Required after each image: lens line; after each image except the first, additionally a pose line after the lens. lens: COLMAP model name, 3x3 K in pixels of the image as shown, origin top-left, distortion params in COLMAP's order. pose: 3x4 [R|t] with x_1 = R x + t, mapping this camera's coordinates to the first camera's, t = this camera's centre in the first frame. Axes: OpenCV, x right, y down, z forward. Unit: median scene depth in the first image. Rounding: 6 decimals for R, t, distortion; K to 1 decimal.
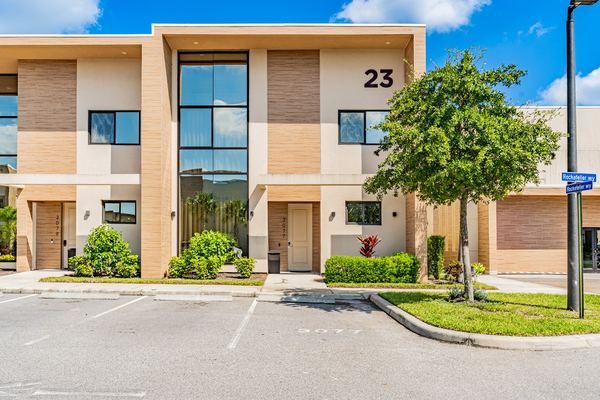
lens RADIAL K [[559.8, 0, 299.9], [0, 559.8, 214.4], [0, 0, 1]] dist [-0.019466, 0.003061]
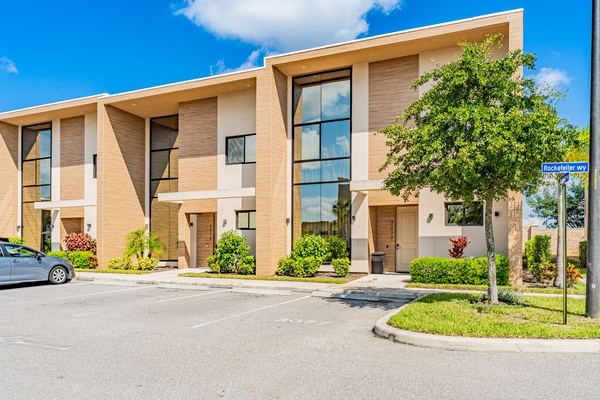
lens RADIAL K [[570.2, 0, 299.8], [0, 570.2, 229.5], [0, 0, 1]] dist [-0.047991, 0.006754]
pose [[0.875712, -0.019912, -0.482423, 0.361665], [0.030941, 0.999410, 0.014915, 0.001496], [0.481841, -0.027988, 0.875812, -0.013097]]
